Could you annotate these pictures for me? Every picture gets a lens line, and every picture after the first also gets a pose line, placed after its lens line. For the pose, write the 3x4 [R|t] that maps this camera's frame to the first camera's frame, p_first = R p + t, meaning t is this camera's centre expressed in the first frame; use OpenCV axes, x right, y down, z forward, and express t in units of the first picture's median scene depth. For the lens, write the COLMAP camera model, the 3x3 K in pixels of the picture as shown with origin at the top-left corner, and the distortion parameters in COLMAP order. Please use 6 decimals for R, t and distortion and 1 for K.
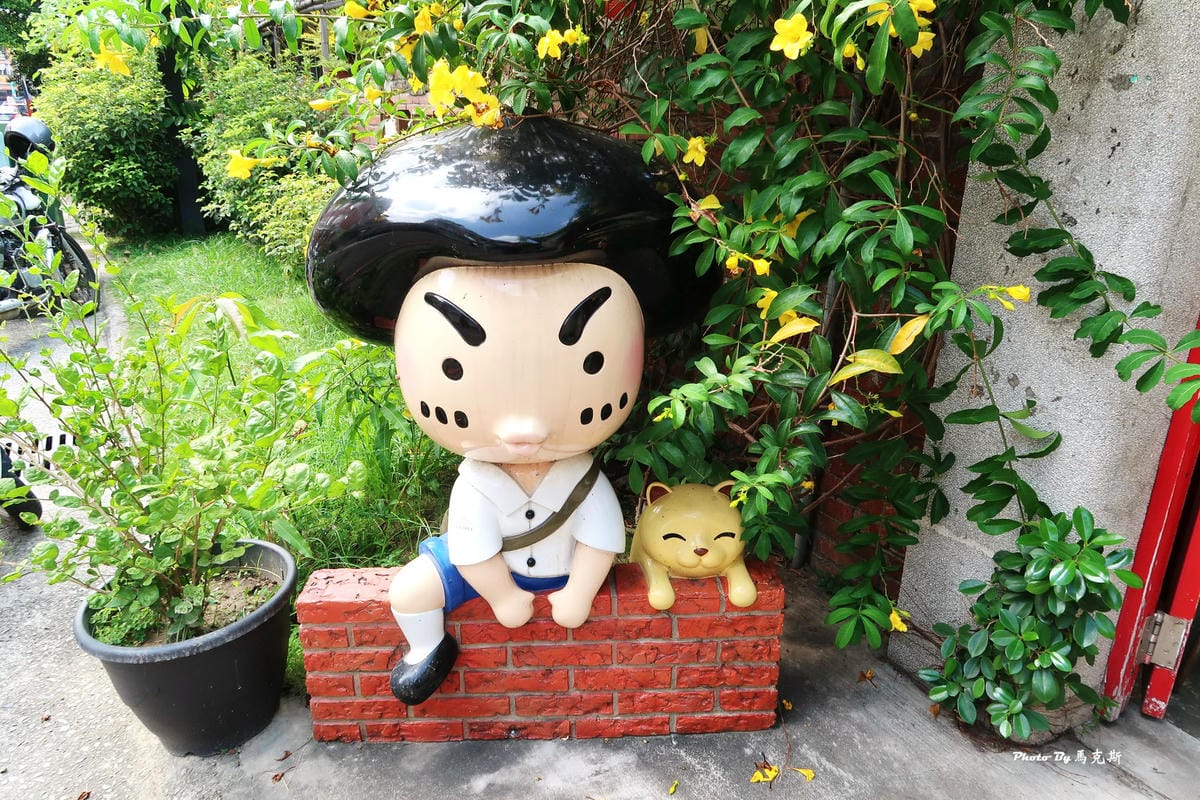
lens RADIAL K [[843.7, 0, 598.2], [0, 843.7, 399.1], [0, 0, 1]] dist [-0.000380, 0.000514]
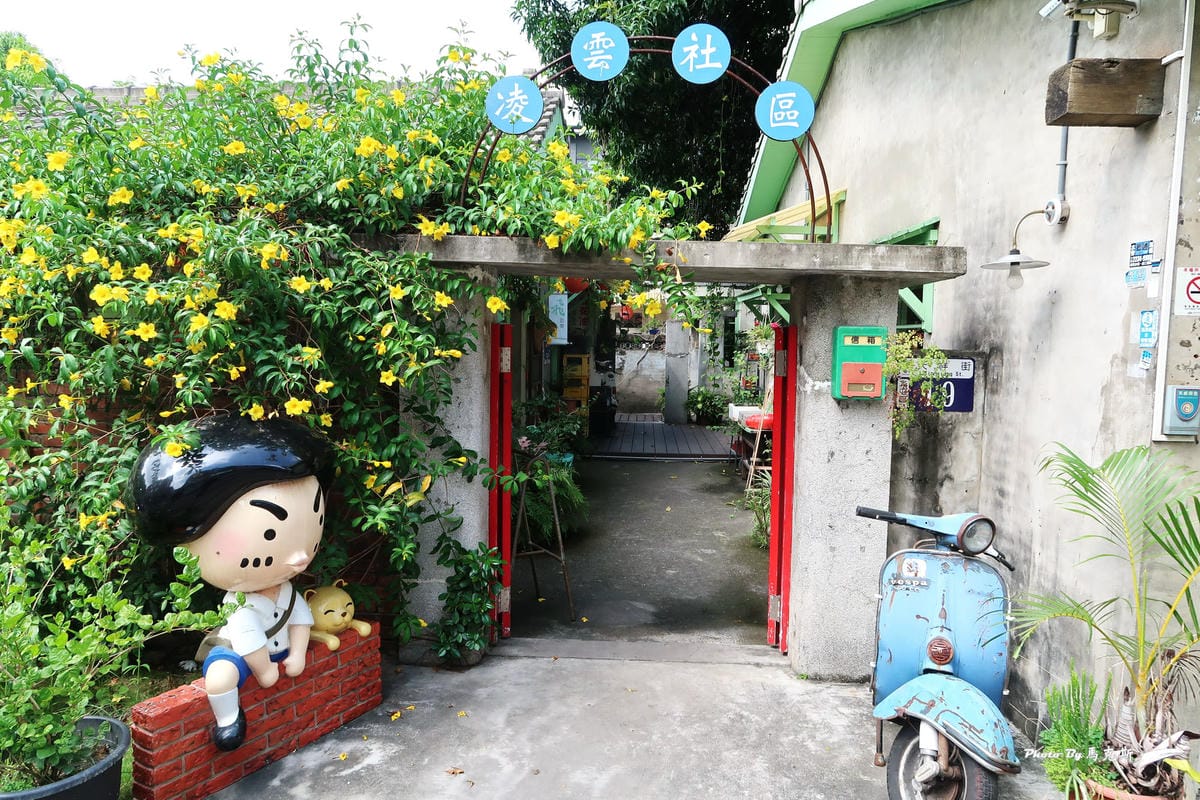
lens RADIAL K [[843.7, 0, 599.9], [0, 843.7, 400.6], [0, 0, 1]] dist [-0.000380, 0.000514]
pose [[0.551182, -0.078564, 0.830678, -1.167316], [0.276681, 0.956439, -0.093128, 0.054329], [-0.787176, 0.281163, 0.548909, -0.700749]]
